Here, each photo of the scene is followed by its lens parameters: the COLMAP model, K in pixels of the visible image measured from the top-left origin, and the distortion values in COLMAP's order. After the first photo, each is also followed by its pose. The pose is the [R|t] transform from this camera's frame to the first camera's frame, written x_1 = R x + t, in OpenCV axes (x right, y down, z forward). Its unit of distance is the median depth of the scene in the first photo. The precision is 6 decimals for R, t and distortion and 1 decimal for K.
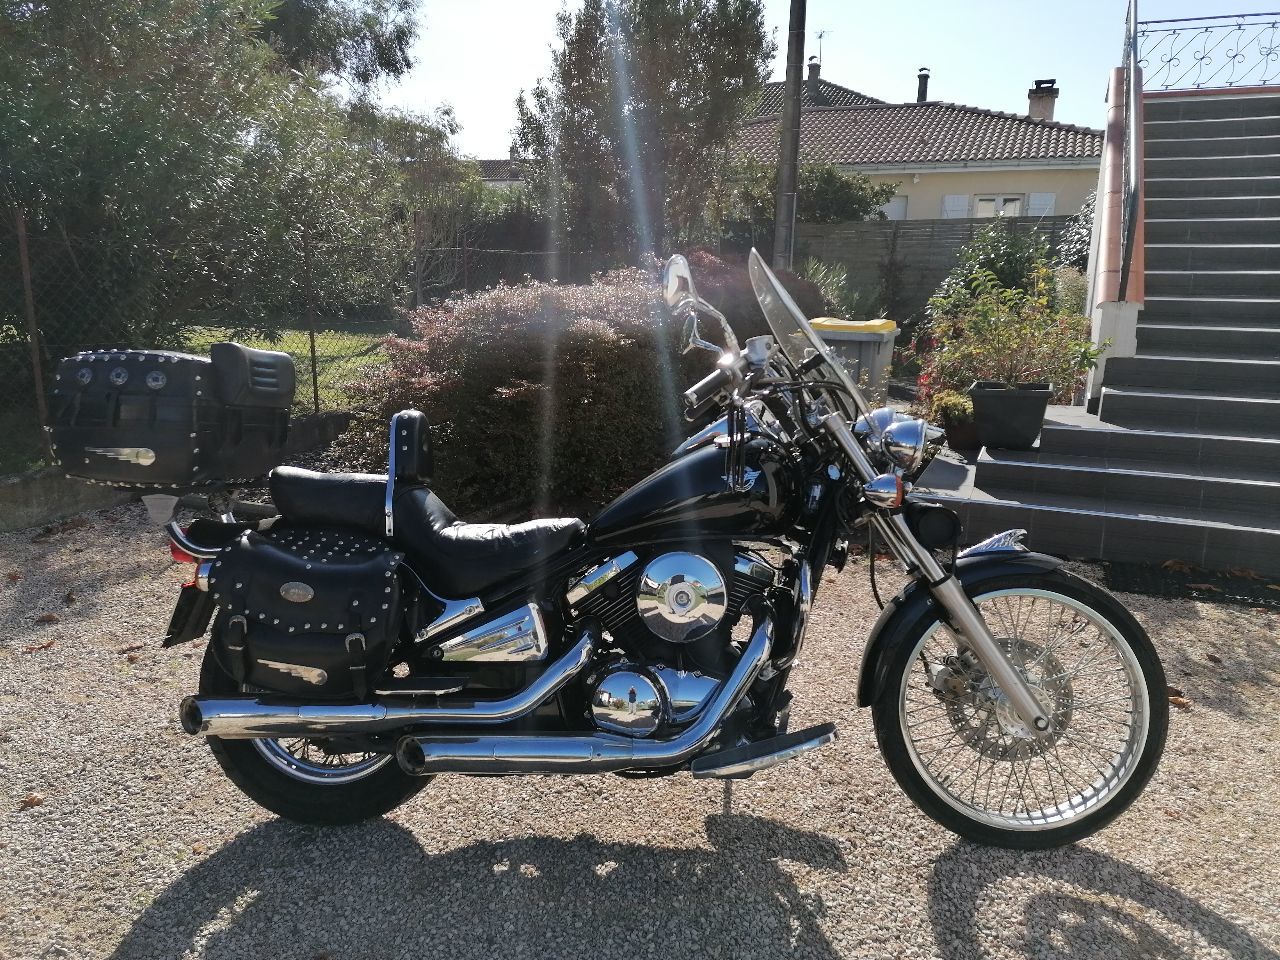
lens RADIAL K [[947.6, 0, 638.7], [0, 947.6, 485.6], [0, 0, 1]] dist [0.103047, -0.104637]
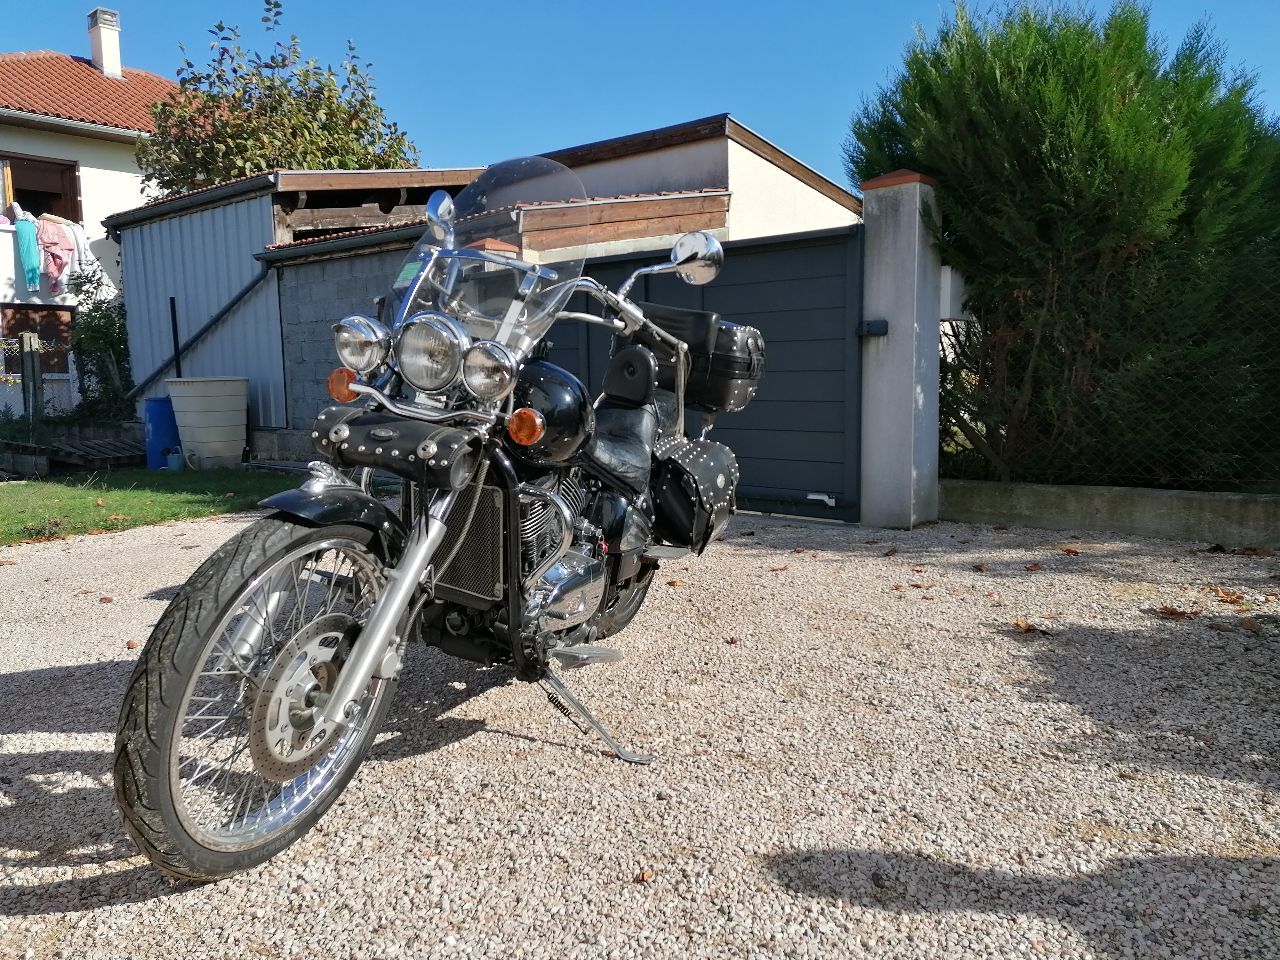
lens RADIAL K [[947.6, 0, 638.7], [0, 947.6, 485.6], [0, 0, 1]] dist [0.103047, -0.104637]
pose [[-0.295991, 0.095223, -0.950433, 1.080647], [-0.207299, 0.964900, 0.161231, -0.111494], [0.932425, 0.244747, -0.265862, 1.509584]]
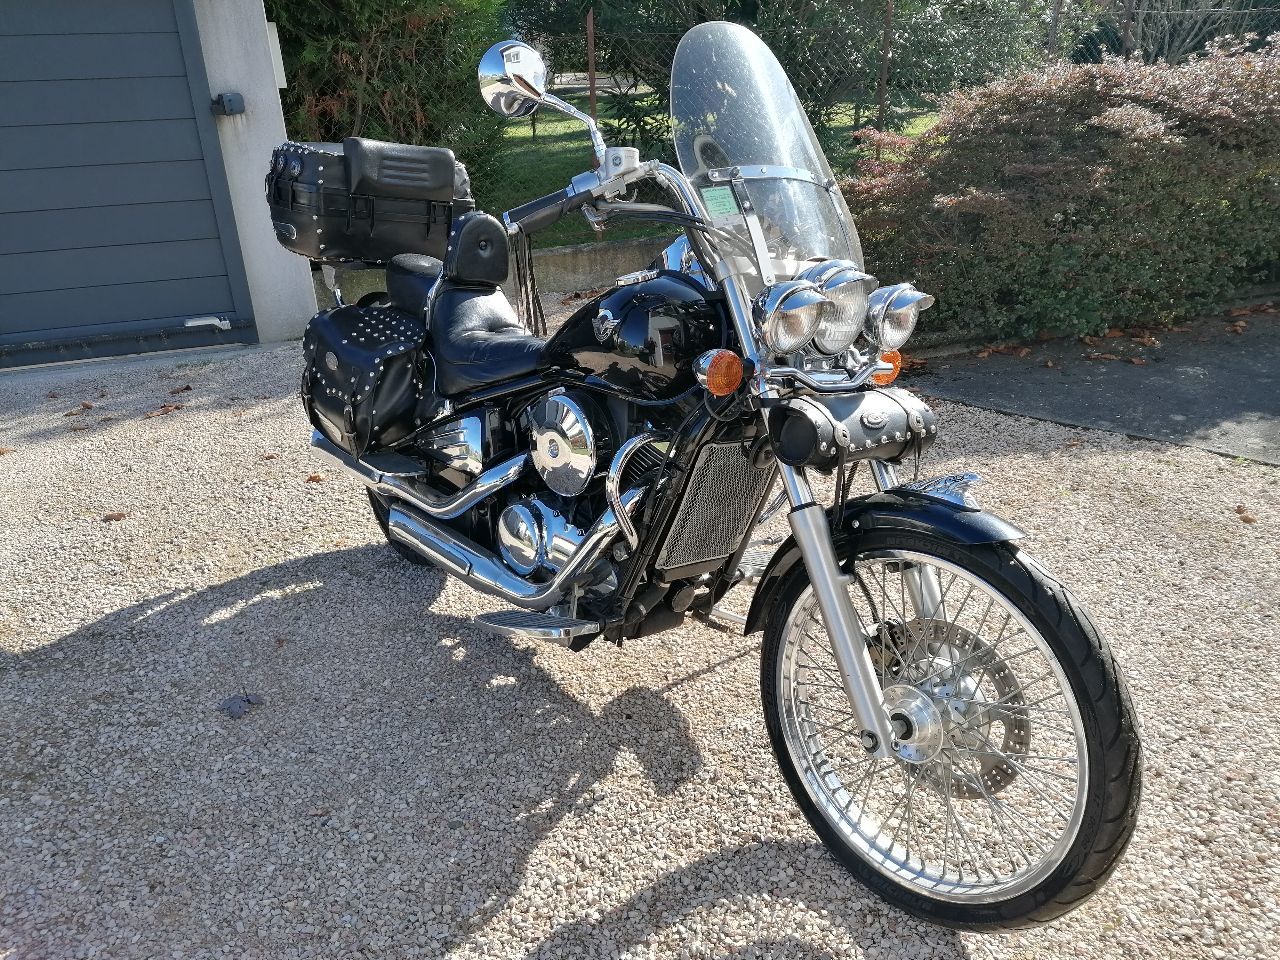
lens RADIAL K [[947.6, 0, 638.7], [0, 947.6, 485.6], [0, 0, 1]] dist [0.103047, -0.104637]
pose [[0.689076, 0.267613, -0.673467, 0.713240], [-0.123493, 0.959088, 0.254753, -0.086446], [0.714090, -0.092376, 0.693933, 0.412936]]
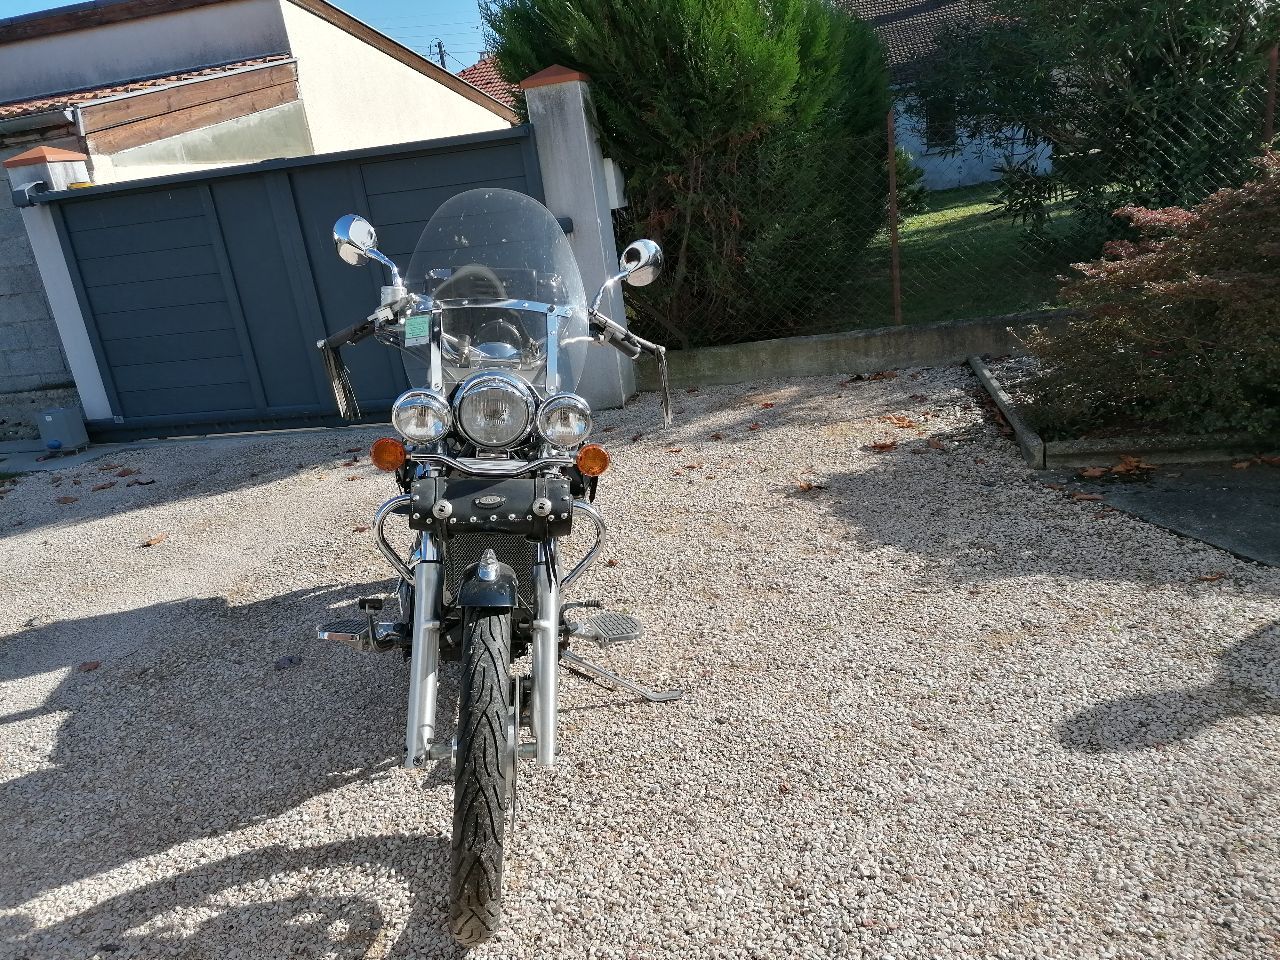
lens RADIAL K [[947.6, 0, 638.7], [0, 947.6, 485.6], [0, 0, 1]] dist [0.103047, -0.104637]
pose [[0.189570, 0.262963, -0.945999, 1.206439], [-0.091490, 0.964008, 0.249636, -0.222738], [0.977595, 0.039226, 0.206806, 1.008007]]
